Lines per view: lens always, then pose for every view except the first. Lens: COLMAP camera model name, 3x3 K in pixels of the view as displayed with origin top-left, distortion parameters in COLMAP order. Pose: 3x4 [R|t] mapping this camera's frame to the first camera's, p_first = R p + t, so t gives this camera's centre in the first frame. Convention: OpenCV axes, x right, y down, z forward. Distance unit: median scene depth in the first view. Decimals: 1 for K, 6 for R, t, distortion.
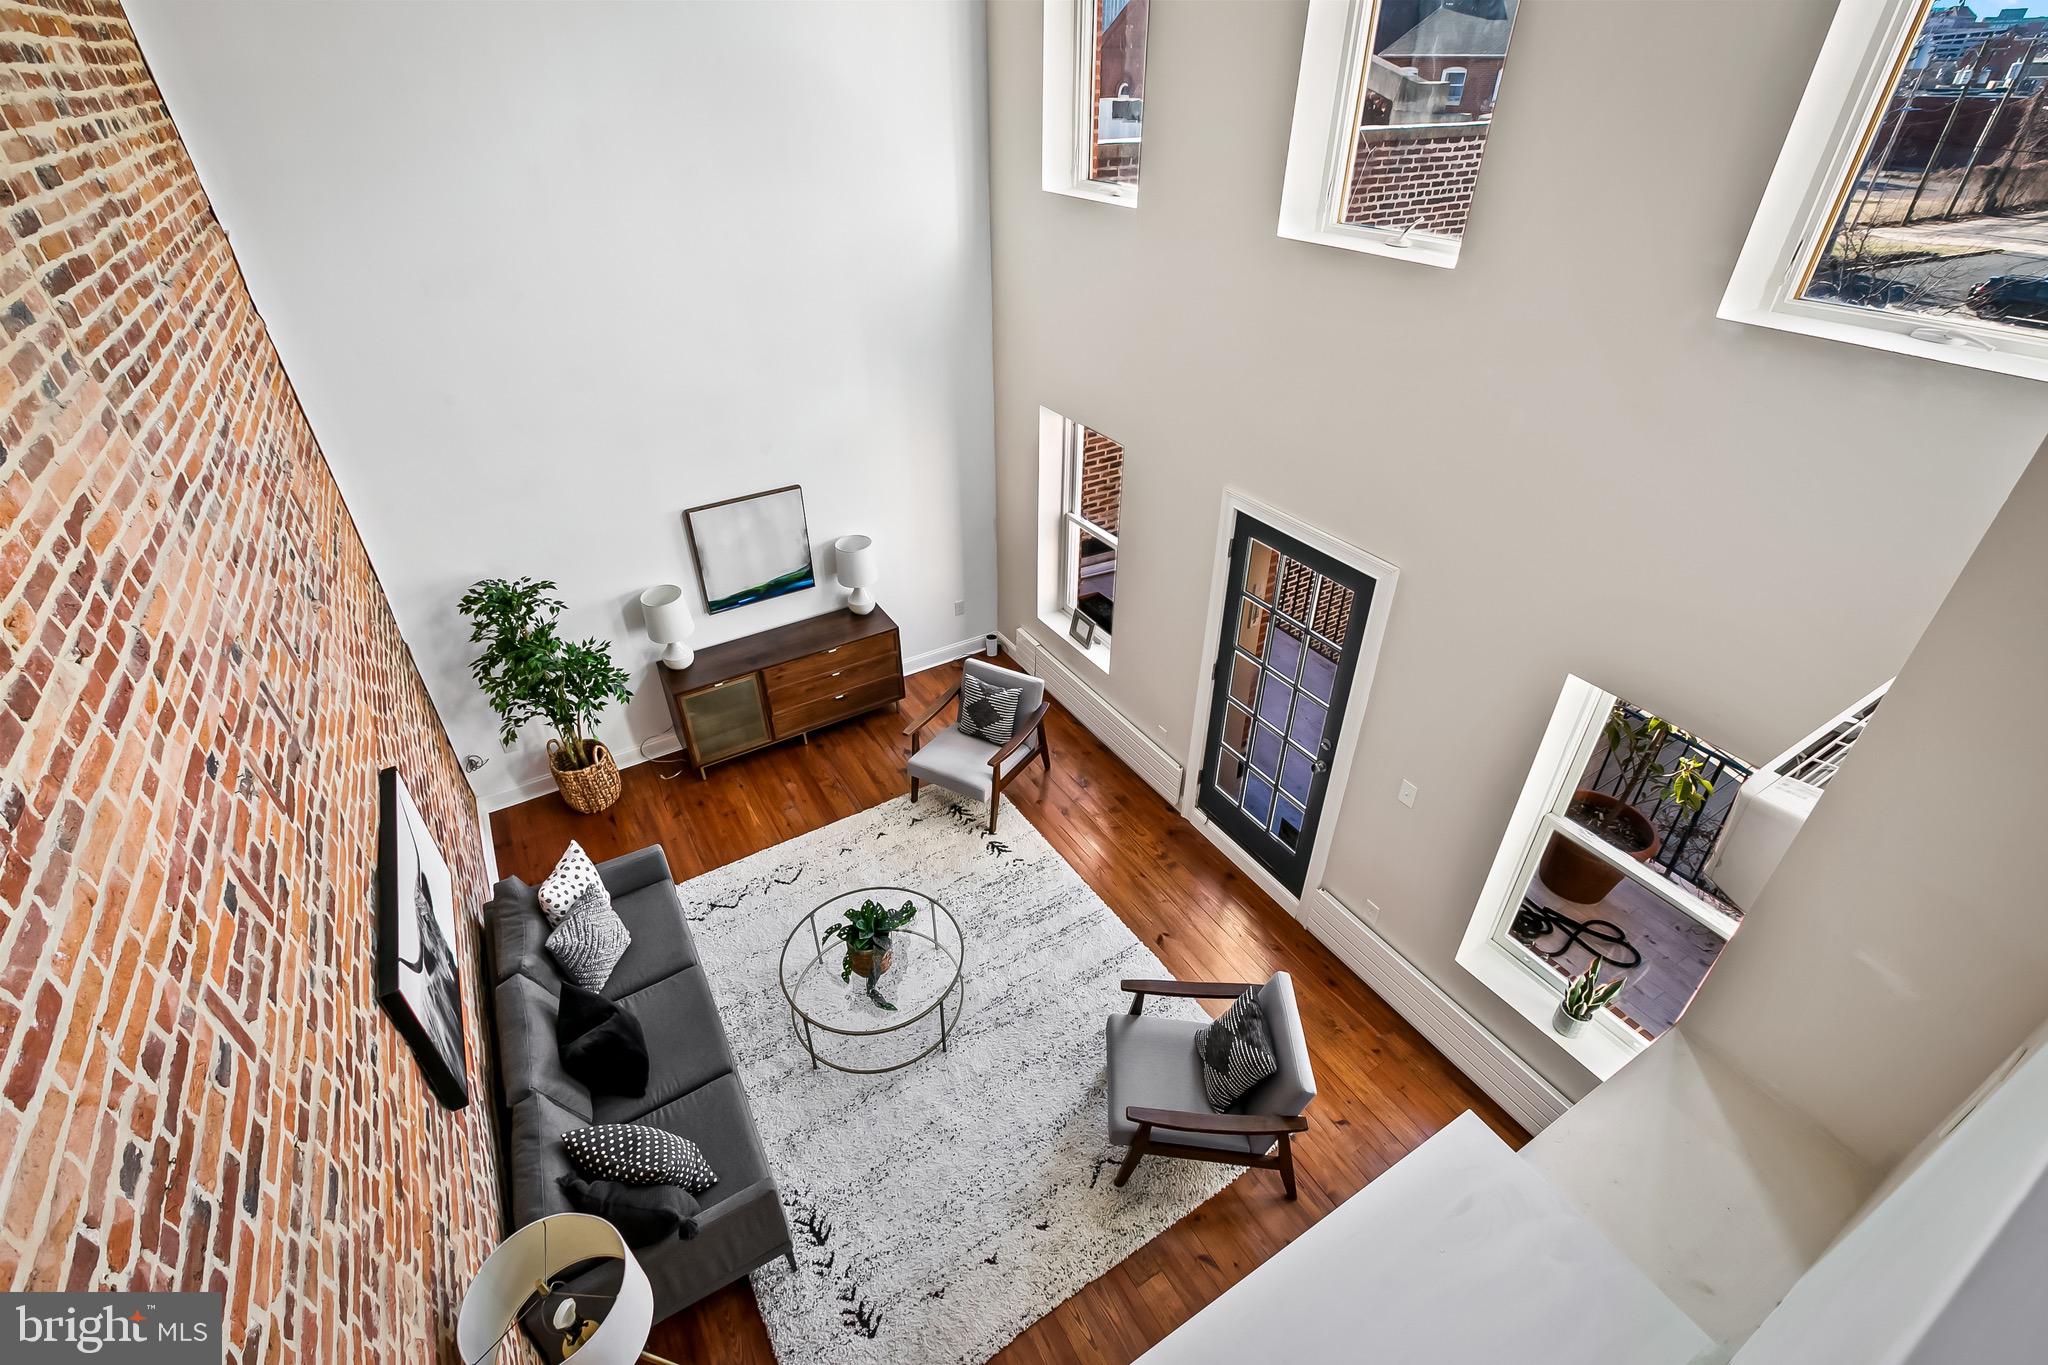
lens RADIAL K [[910.8, 0, 1023.0], [0, 910.8, 675.1], [0, 0, 1]] dist [0.001109, 0.000462]
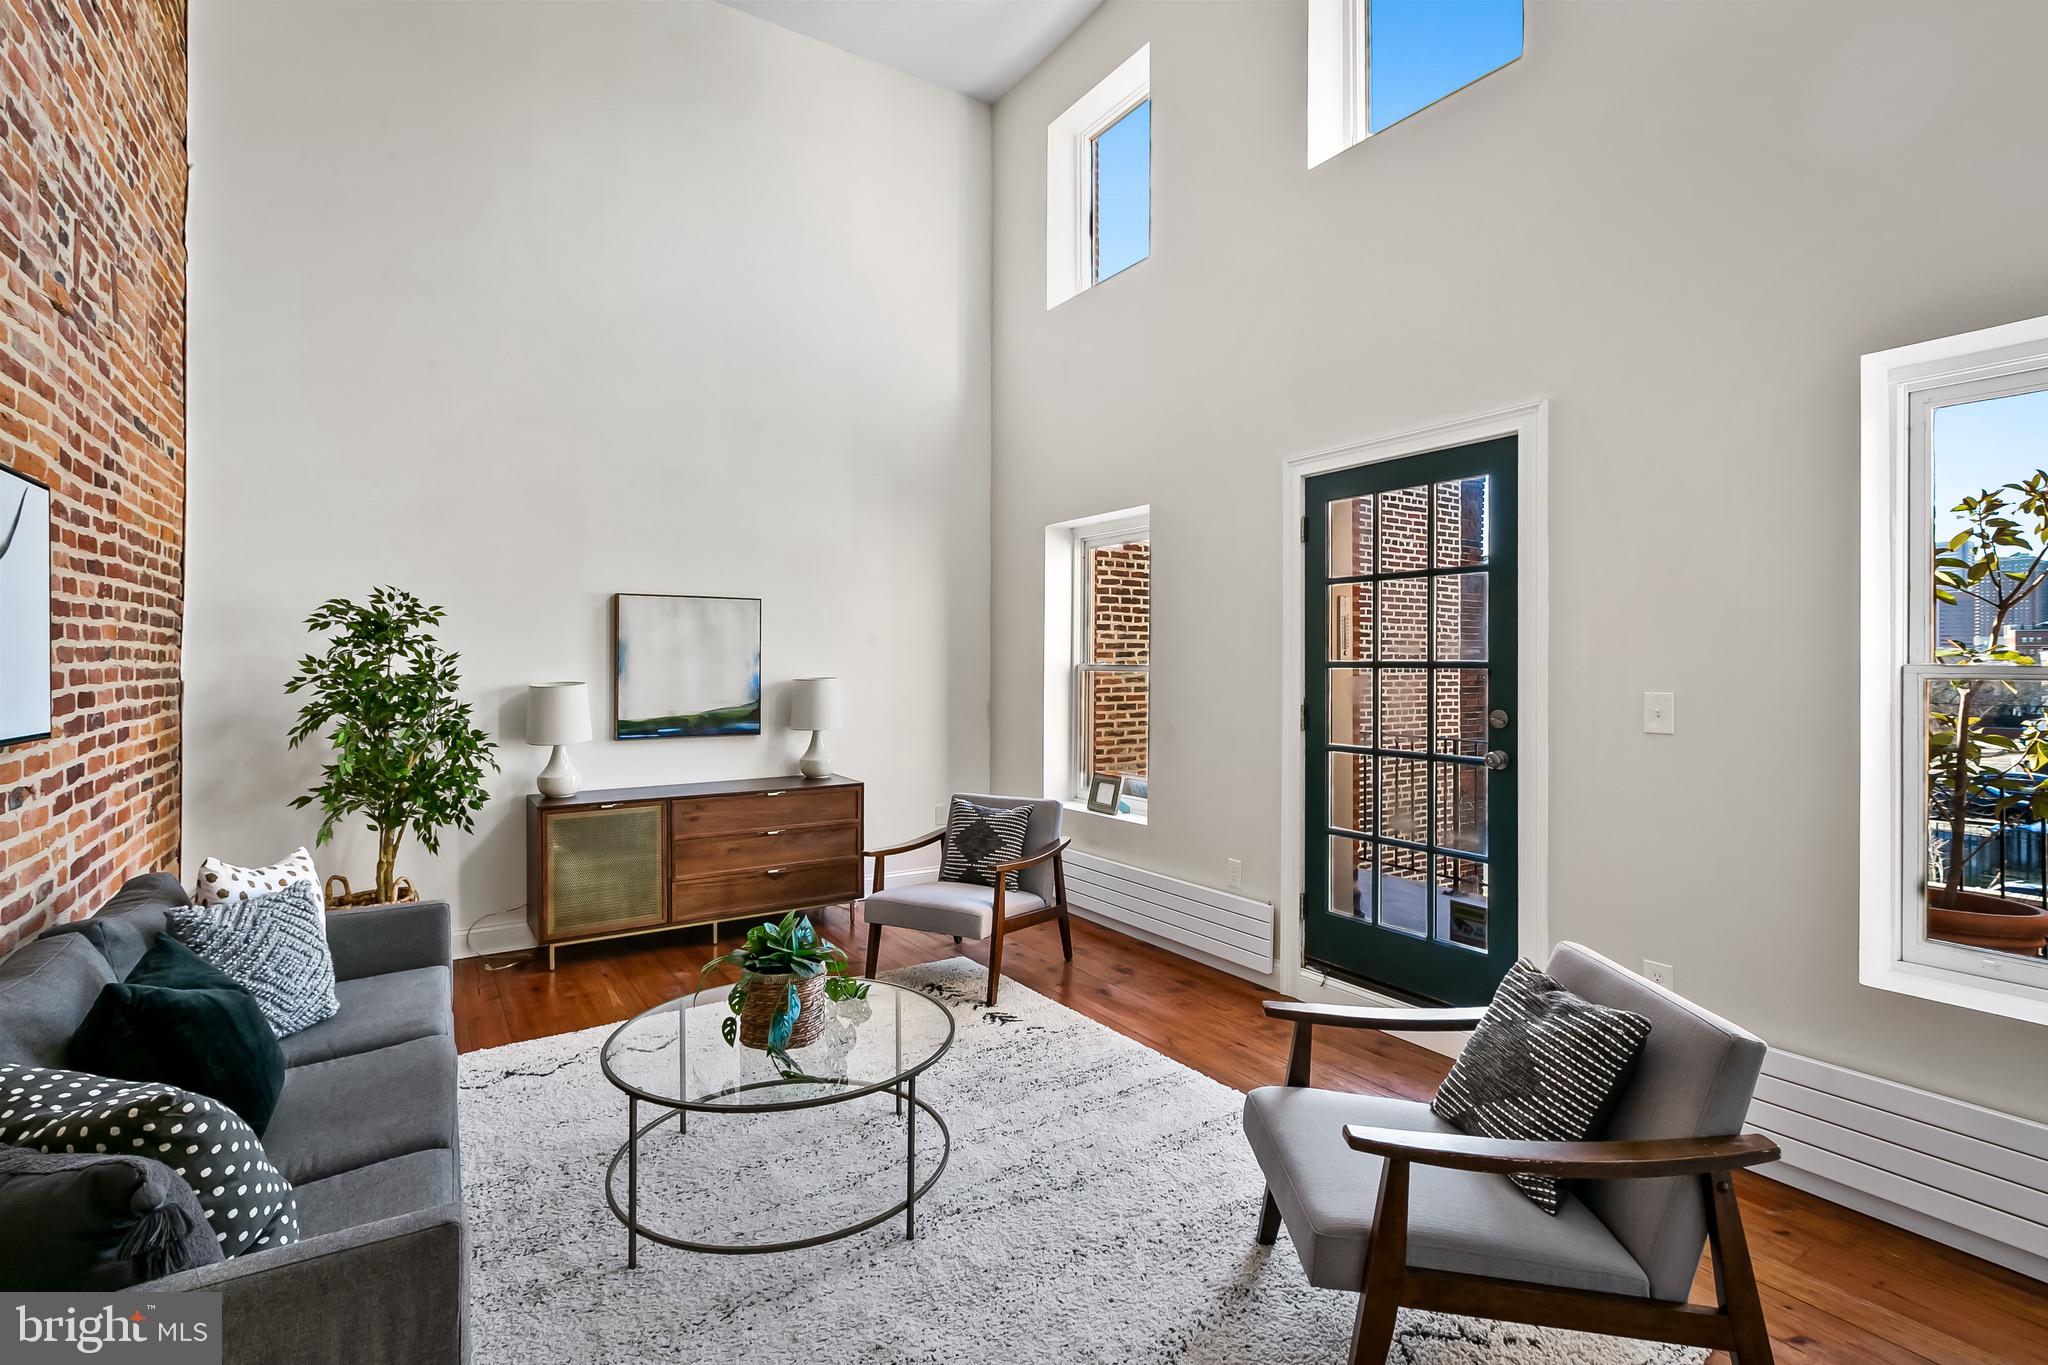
lens RADIAL K [[947.7, 0, 1017.9], [0, 947.7, 661.6], [0, 0, 1]] dist [-0.001771, -0.000391]
pose [[0.999598, 0.006093, 0.027687, -0.034596], [0.010307, 0.831691, -0.555143, 0.339307], [-0.026409, 0.555206, 0.831294, 0.319401]]
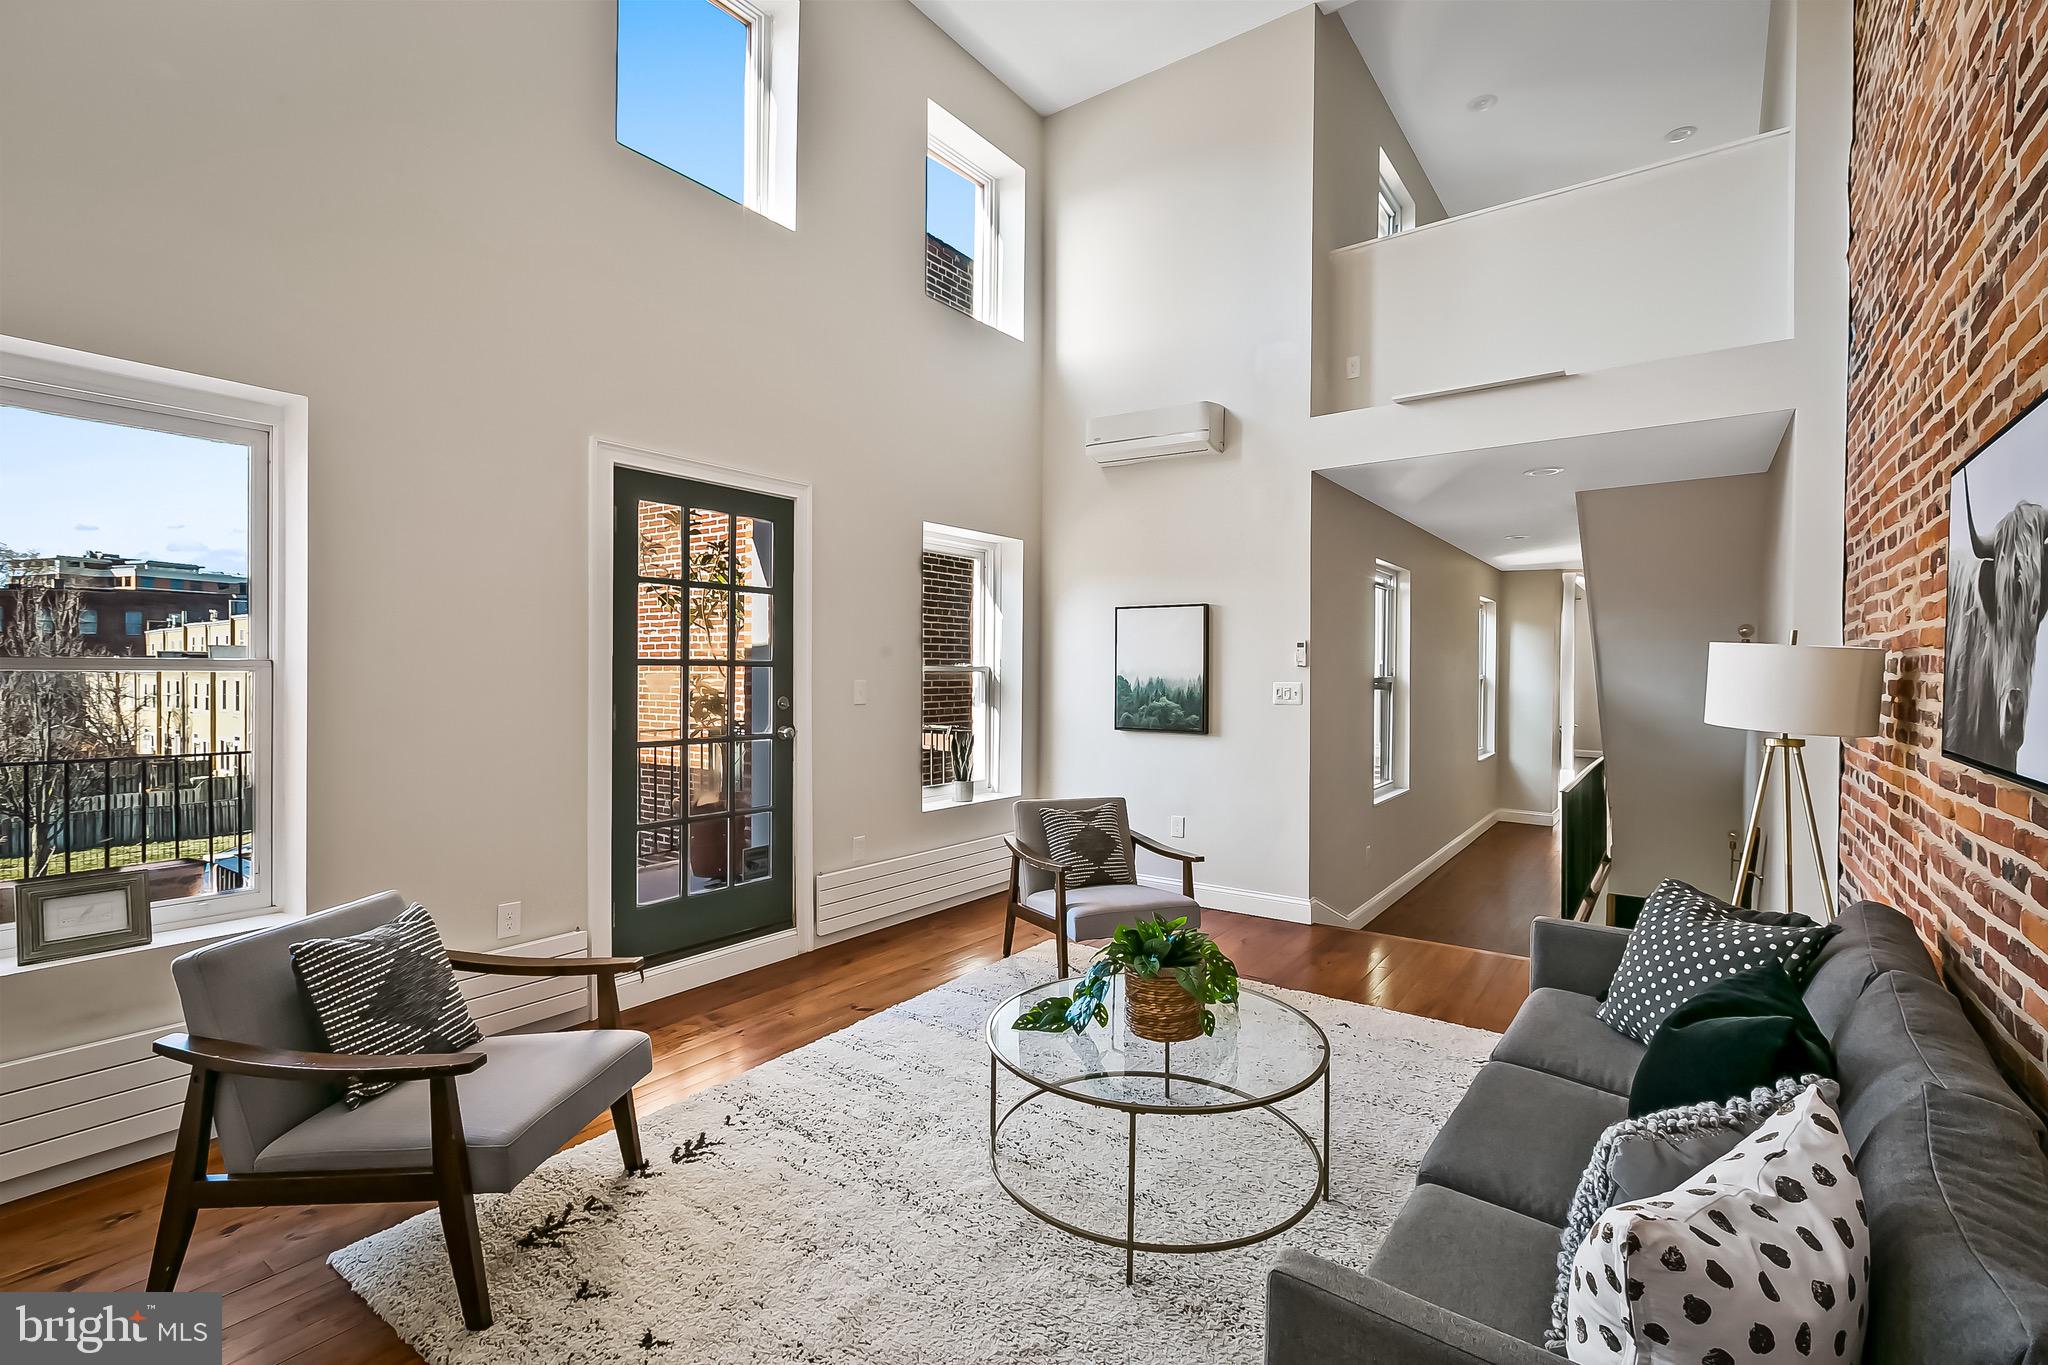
lens RADIAL K [[910.8, 0, 1023.0], [0, 910.8, 675.1], [0, 0, 1]] dist [0.001109, 0.000462]
pose [[-0.375244, -0.006985, 0.926900, -0.491017], [0.507225, 0.835423, 0.211640, -0.015264], [-0.775832, 0.549563, -0.309944, 0.859118]]
